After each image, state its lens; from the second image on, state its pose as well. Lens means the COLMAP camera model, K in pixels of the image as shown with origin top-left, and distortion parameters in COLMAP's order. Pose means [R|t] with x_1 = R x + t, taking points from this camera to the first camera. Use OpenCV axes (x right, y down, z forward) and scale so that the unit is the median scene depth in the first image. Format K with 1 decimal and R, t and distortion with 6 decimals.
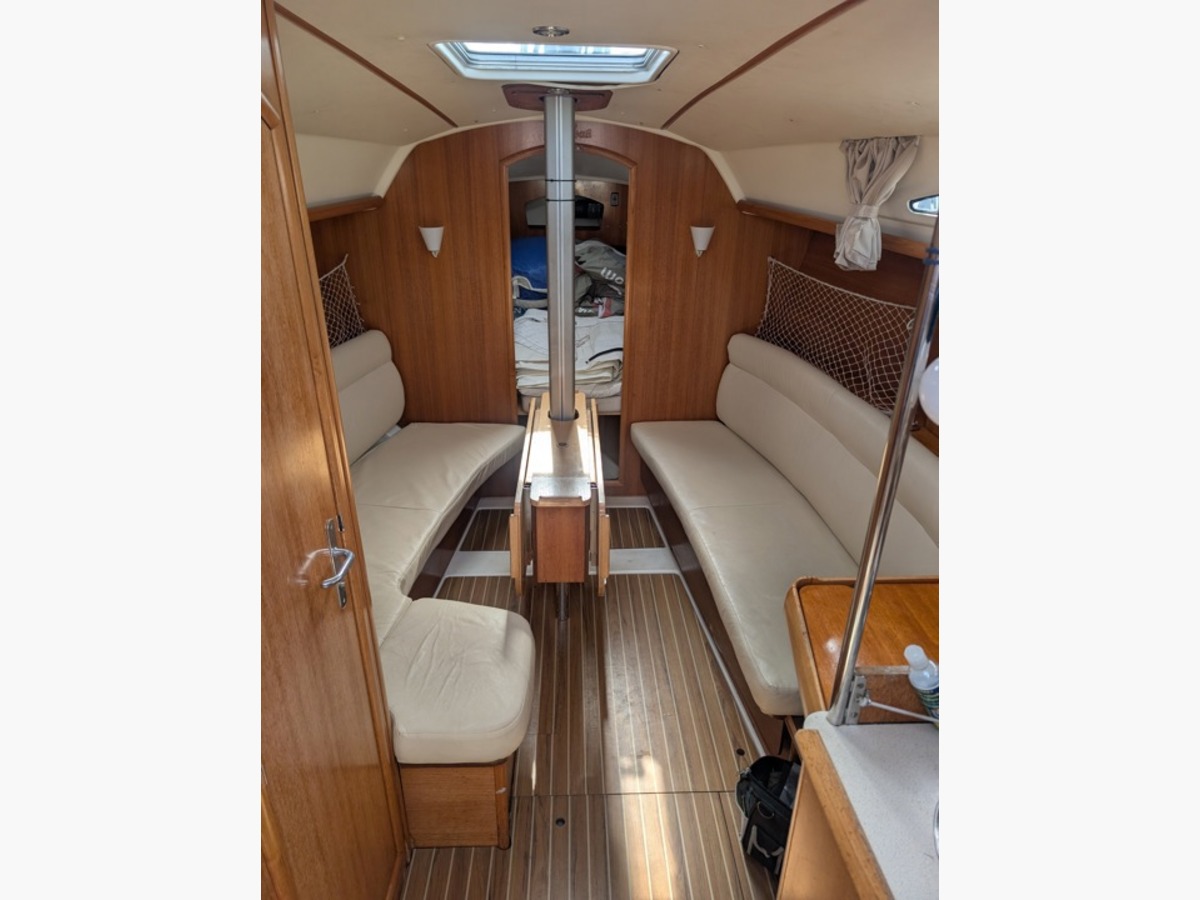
lens RADIAL K [[661.8, 0, 606.1], [0, 661.8, 449.4], [0, 0, 1]] dist [0.004715, -0.000605]
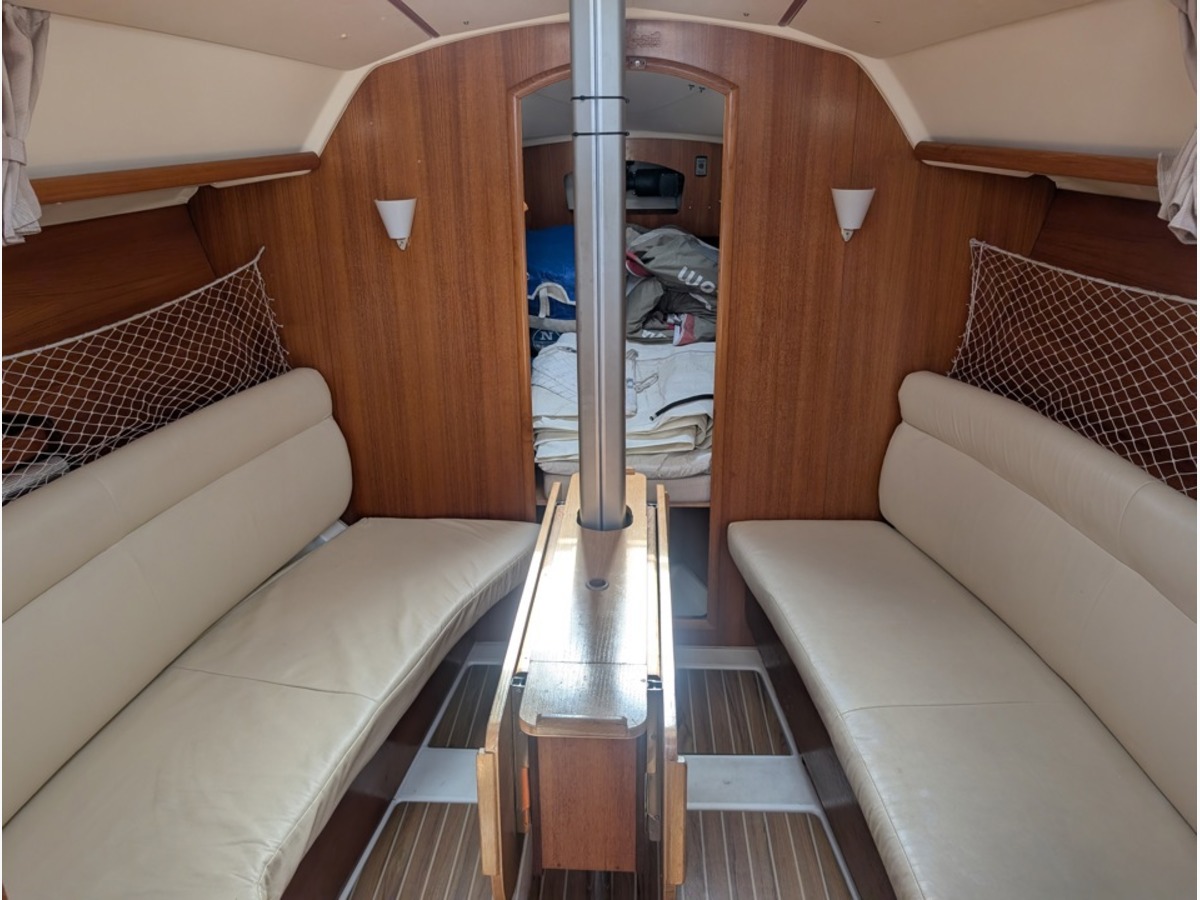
lens RADIAL K [[856.5, 0, 599.6], [0, 856.5, 415.1], [0, 0, 1]] dist [0.010095, -0.001500]
pose [[0.994318, 0.002228, -0.106425, 0.005781], [-0.014473, 0.993326, -0.114426, -0.049635], [0.105459, 0.115317, 0.987715, 0.249476]]
